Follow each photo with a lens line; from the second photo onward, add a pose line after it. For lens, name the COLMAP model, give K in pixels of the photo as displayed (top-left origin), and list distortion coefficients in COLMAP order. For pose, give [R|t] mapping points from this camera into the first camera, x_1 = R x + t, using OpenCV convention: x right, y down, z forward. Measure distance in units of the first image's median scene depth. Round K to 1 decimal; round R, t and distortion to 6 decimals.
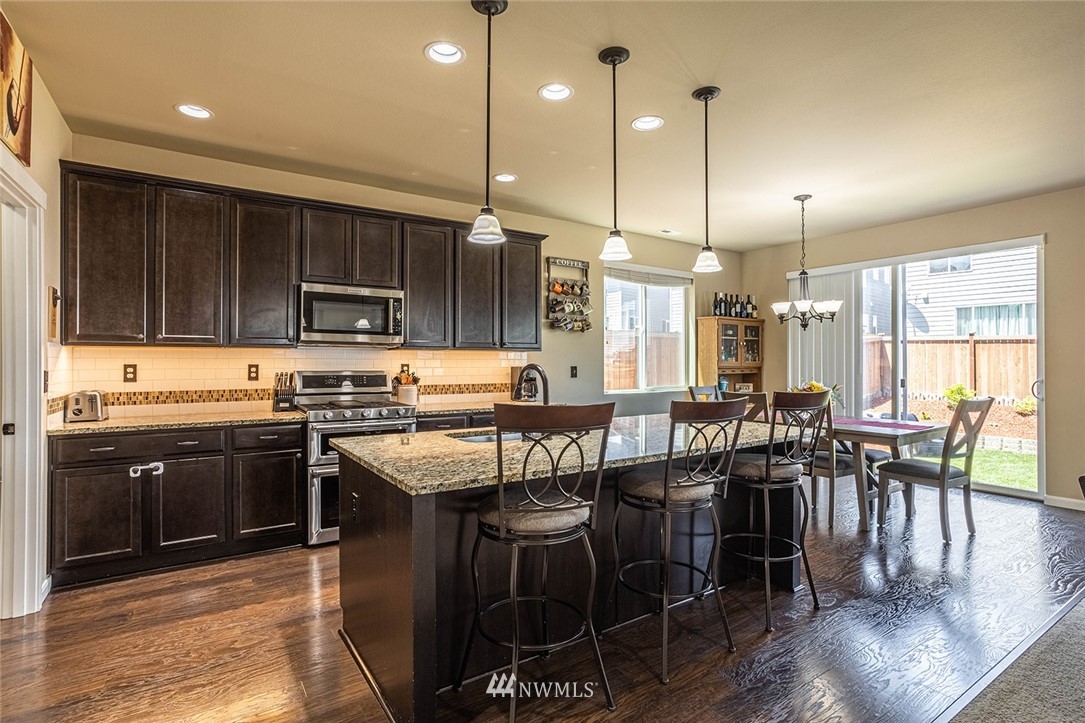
lens RADIAL K [[534.2, 0, 537.2], [0, 534.2, 357.8], [0, 0, 1]] dist [-0.054488, 0.041266]
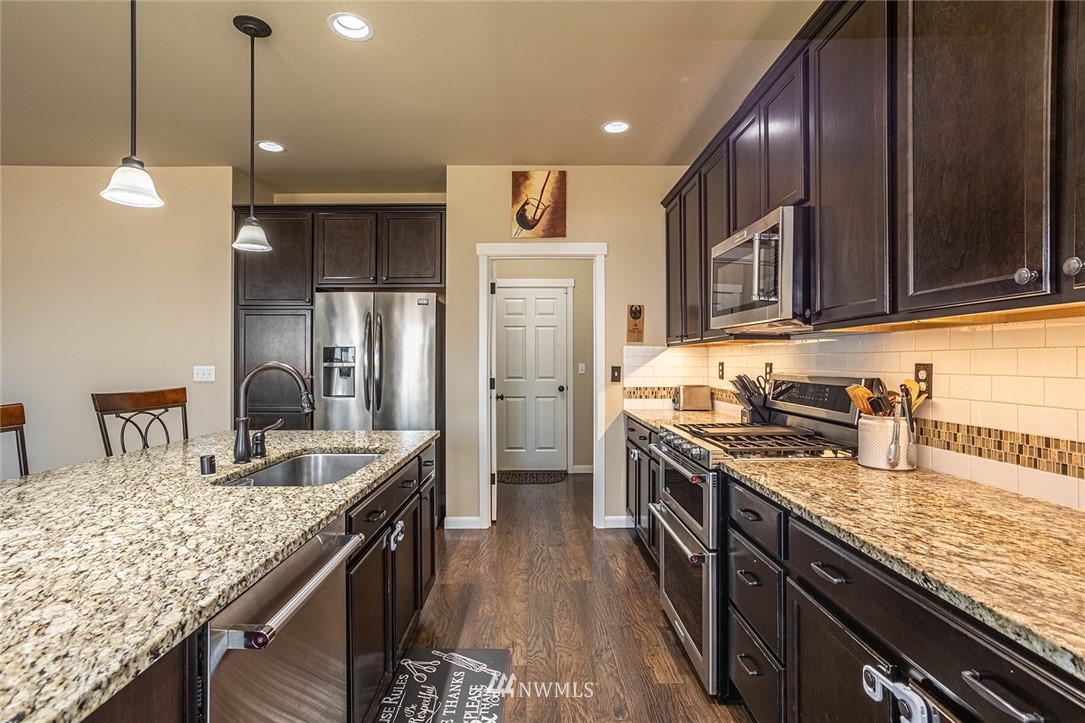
lens RADIAL K [[525.0, 0, 539.6], [0, 525.0, 357.2], [0, 0, 1]] dist [-0.055655, 0.037663]
pose [[-0.545272, -0.004204, -0.838249, 0.207033], [0.010862, 0.999868, -0.012081, 0.007870], [0.838189, -0.015692, -0.545154, 0.904493]]
